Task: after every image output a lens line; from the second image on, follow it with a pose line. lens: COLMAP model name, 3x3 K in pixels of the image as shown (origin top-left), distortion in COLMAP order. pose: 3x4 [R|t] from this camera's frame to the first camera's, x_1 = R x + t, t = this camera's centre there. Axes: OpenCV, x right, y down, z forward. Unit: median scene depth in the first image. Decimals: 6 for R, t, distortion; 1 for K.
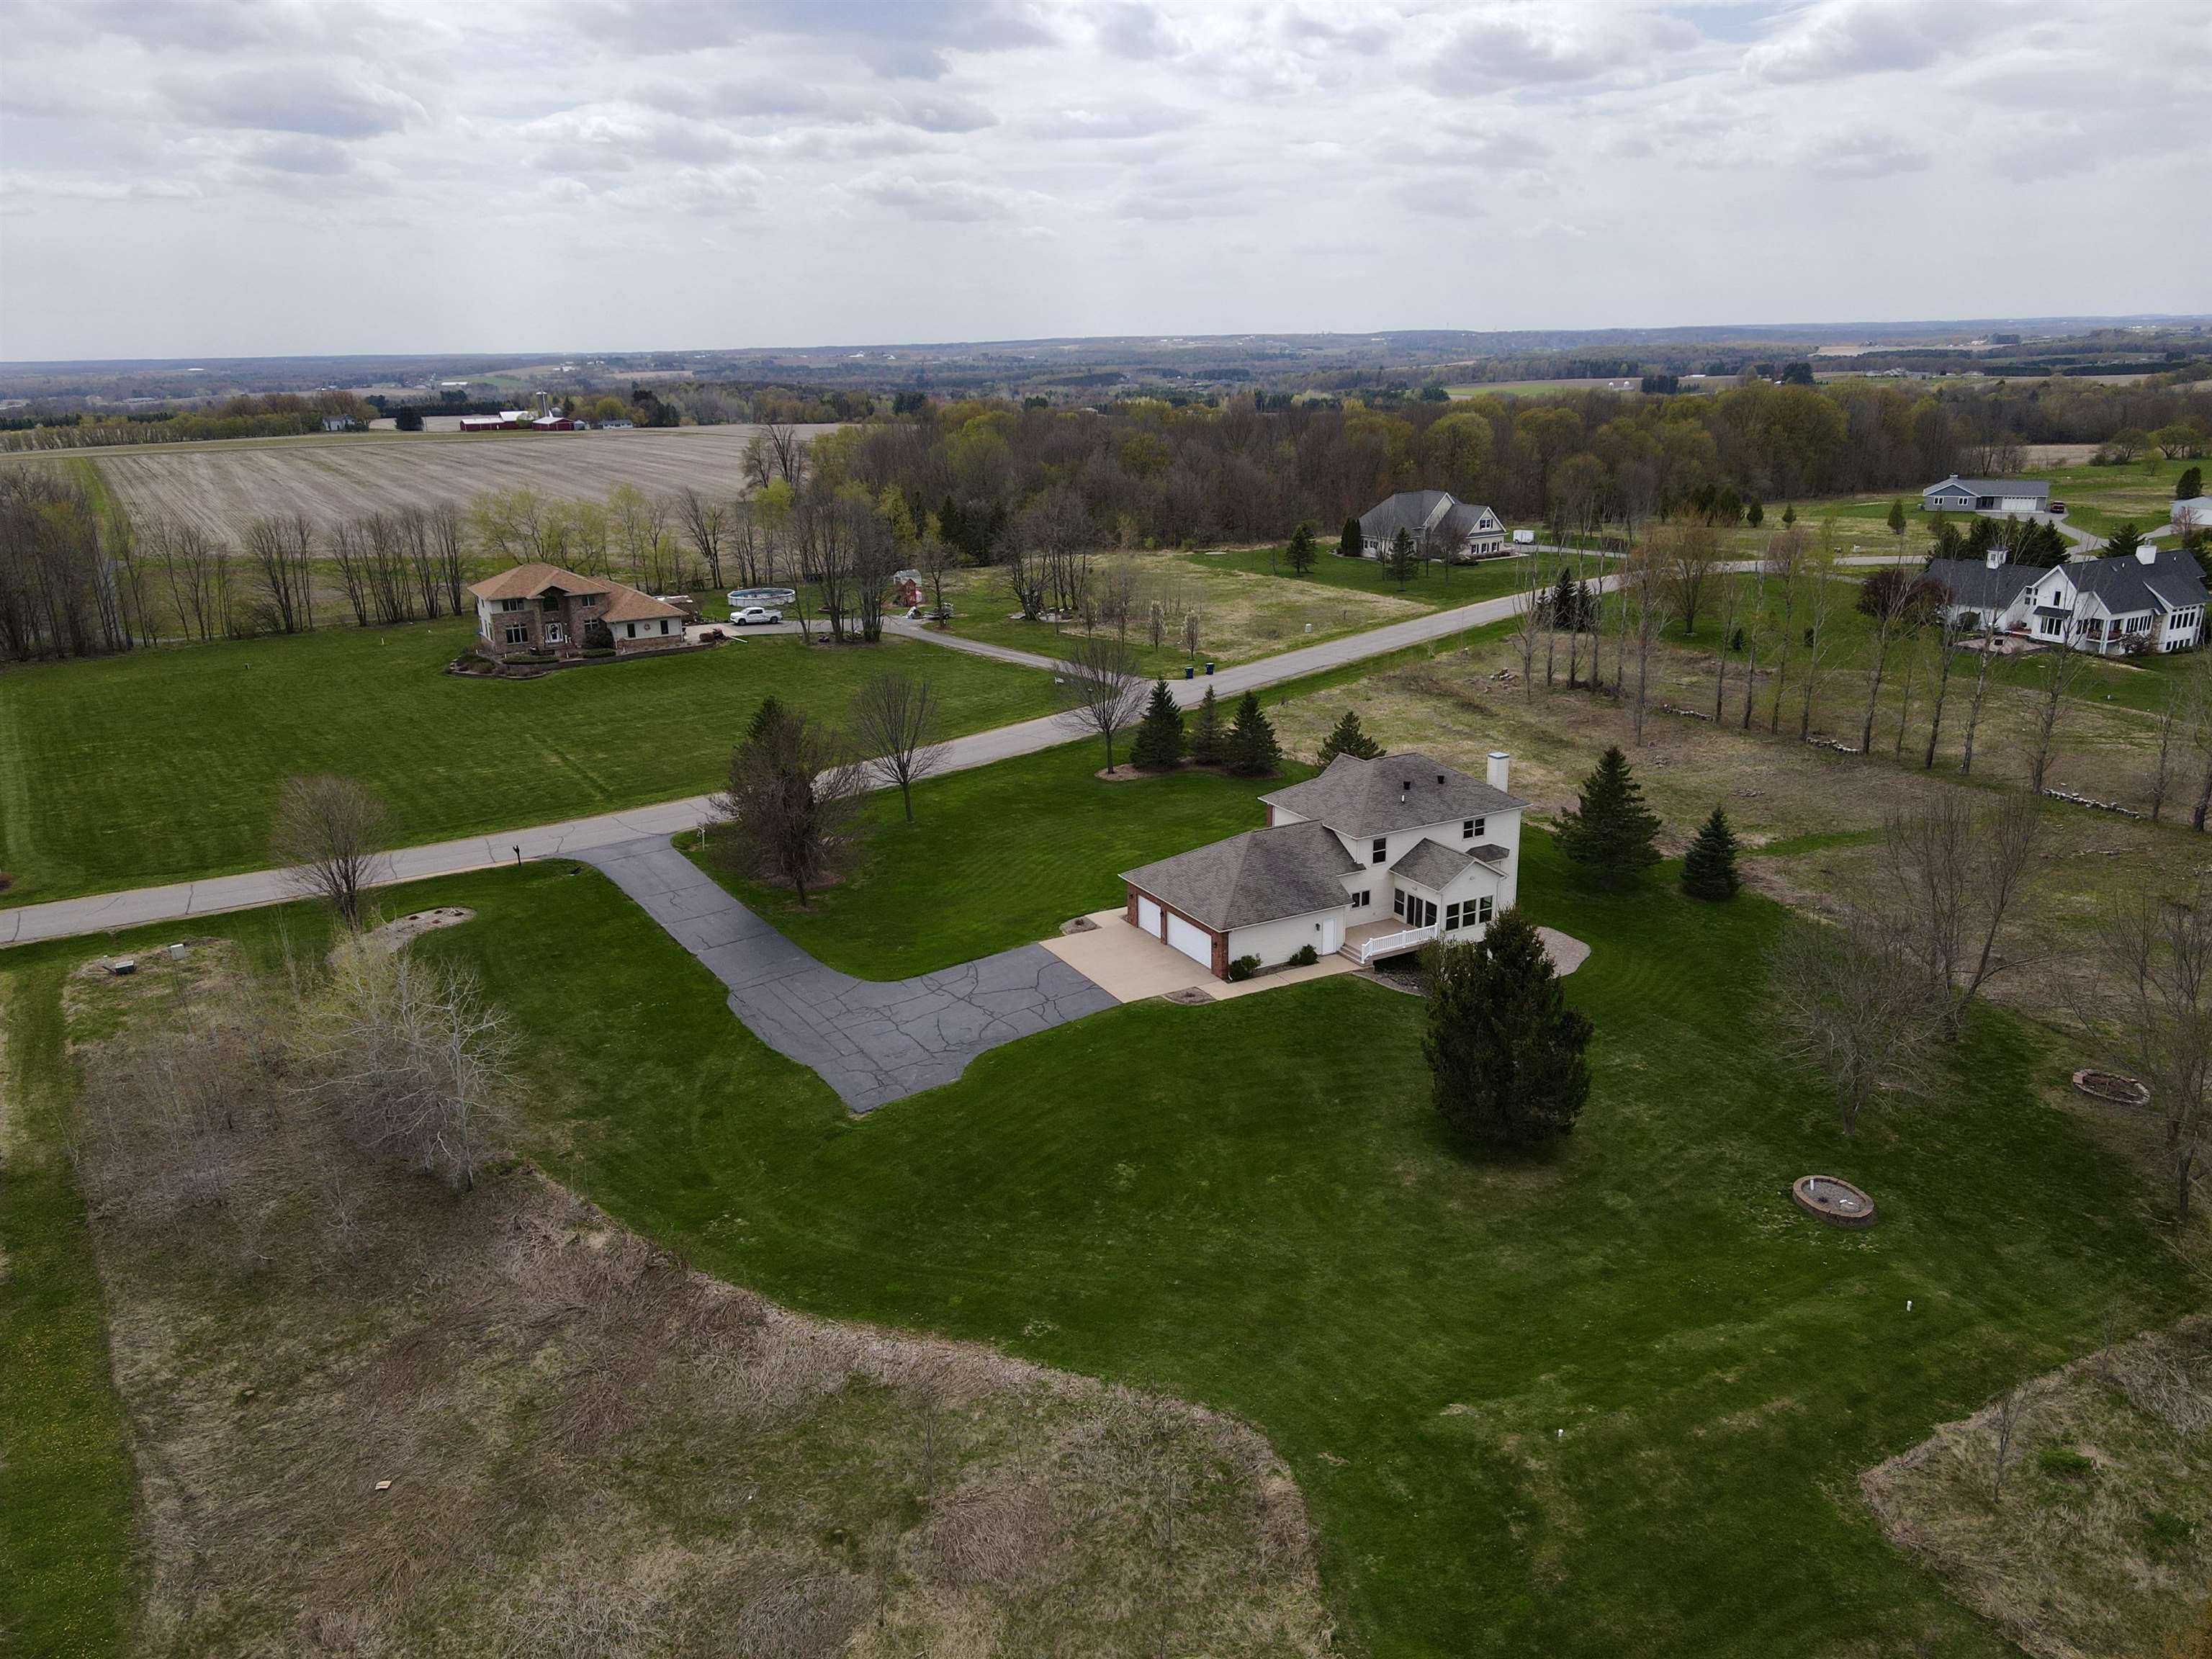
lens RADIAL K [[1624.6, 0, 1120.4], [0, 1624.6, 844.0], [0, 0, 1]] dist [0.010514, 0.012132]
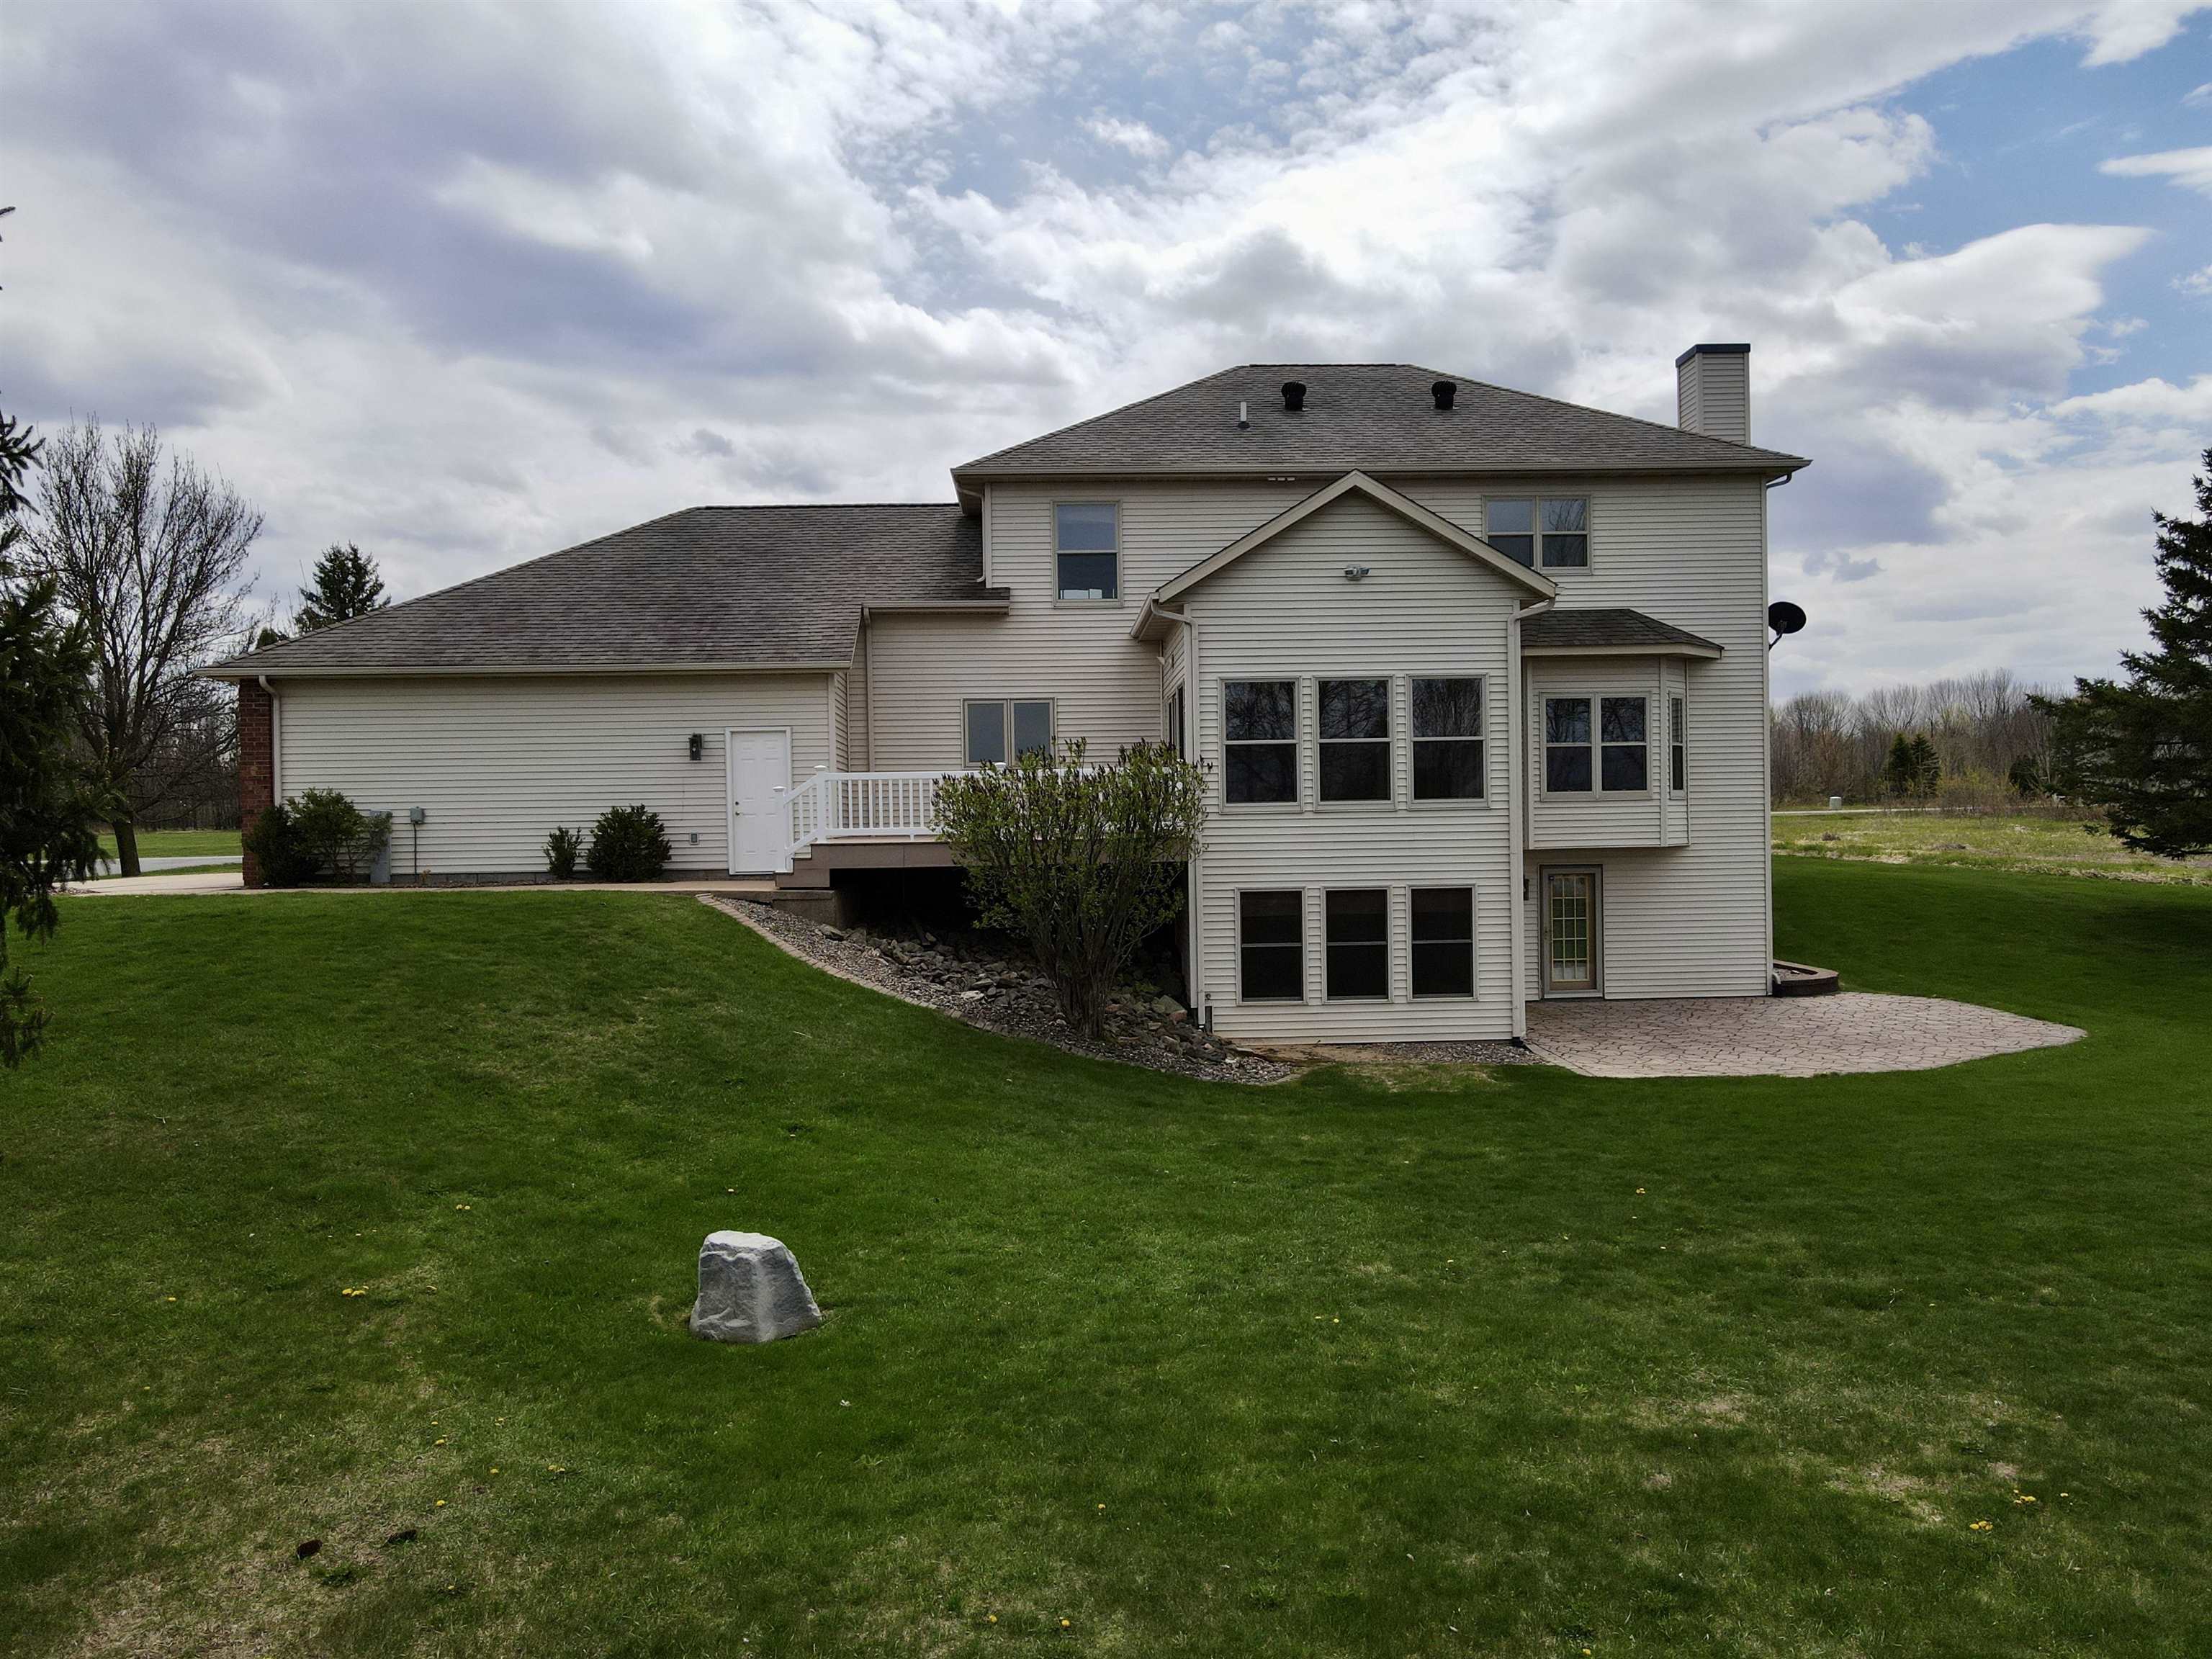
lens RADIAL K [[1624.6, 0, 1091.1], [0, 1624.6, 816.2], [0, 0, 1]] dist [0.010514, 0.012132]
pose [[0.891208, -0.001257, -0.453592, 0.282978], [-0.130684, 0.956883, -0.259417, 0.115515], [0.434361, 0.290472, 0.852618, 0.793302]]
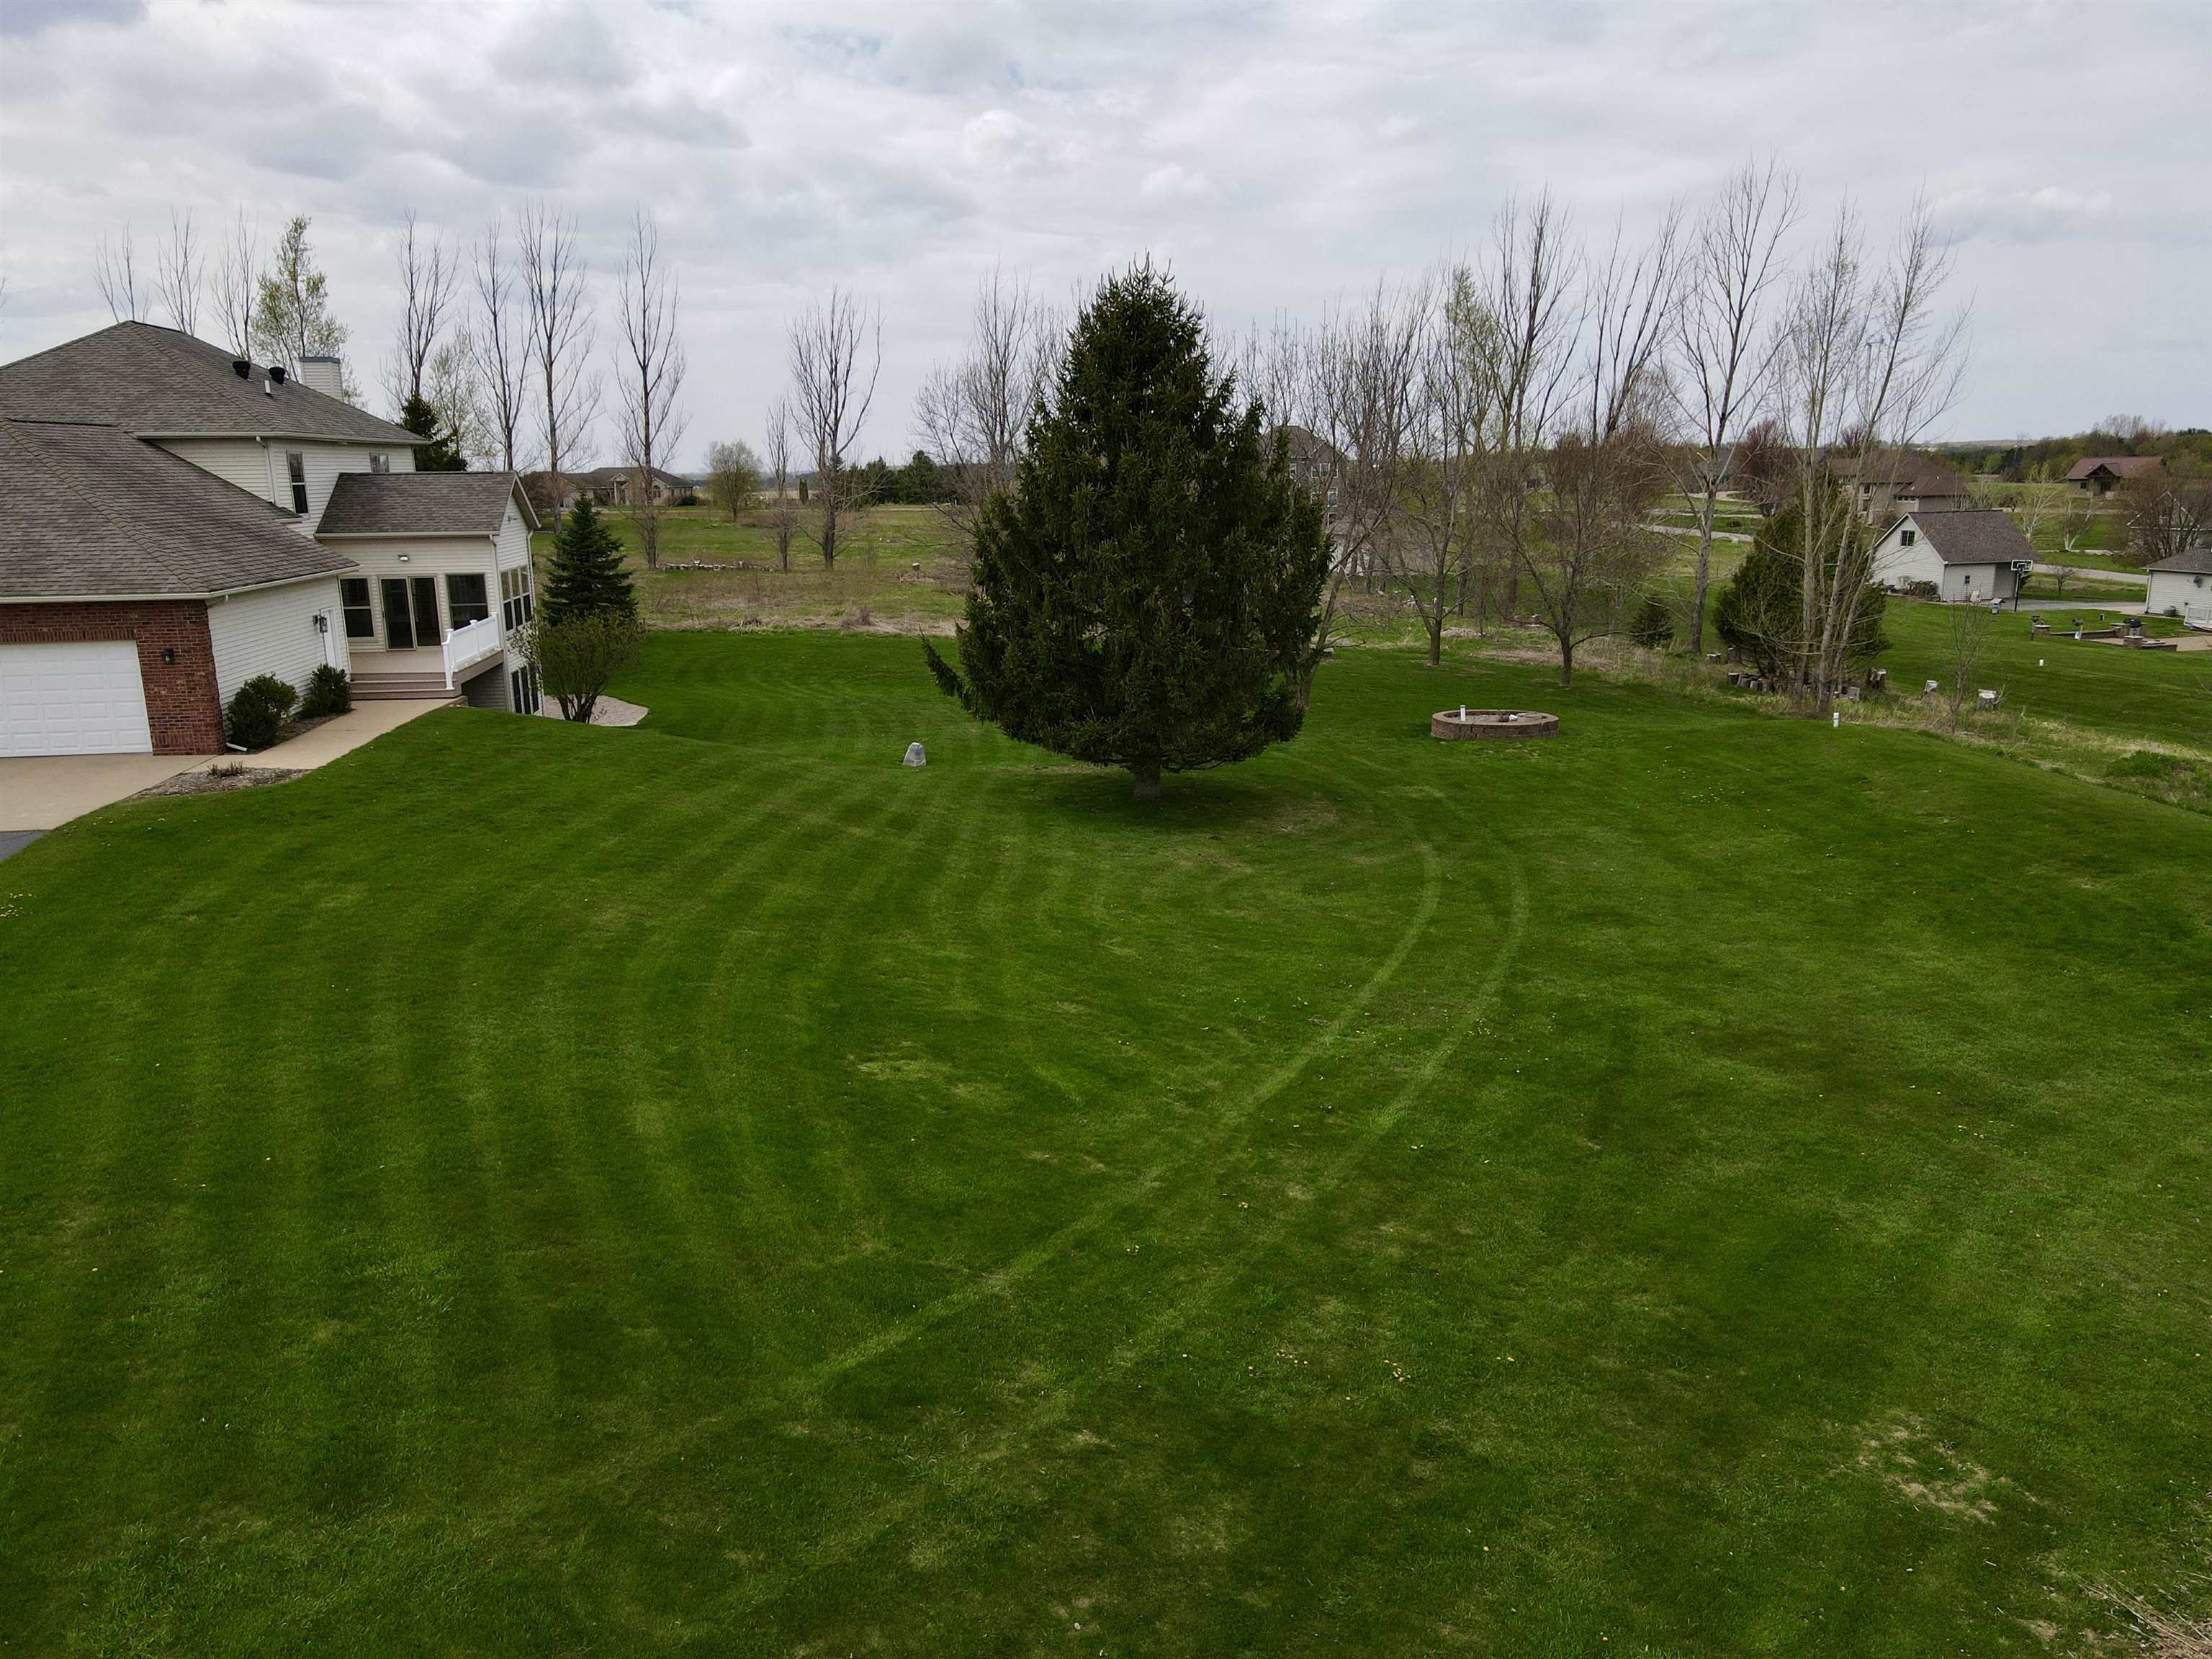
lens RADIAL K [[1624.6, 0, 1100.8], [0, 1624.6, 827.0], [0, 0, 1]] dist [0.010514, 0.012132]
pose [[0.369347, -0.194735, 0.908659, -0.175499], [0.285621, 0.954256, 0.088409, 0.114464], [-0.884310, 0.226878, 0.408072, 0.661561]]
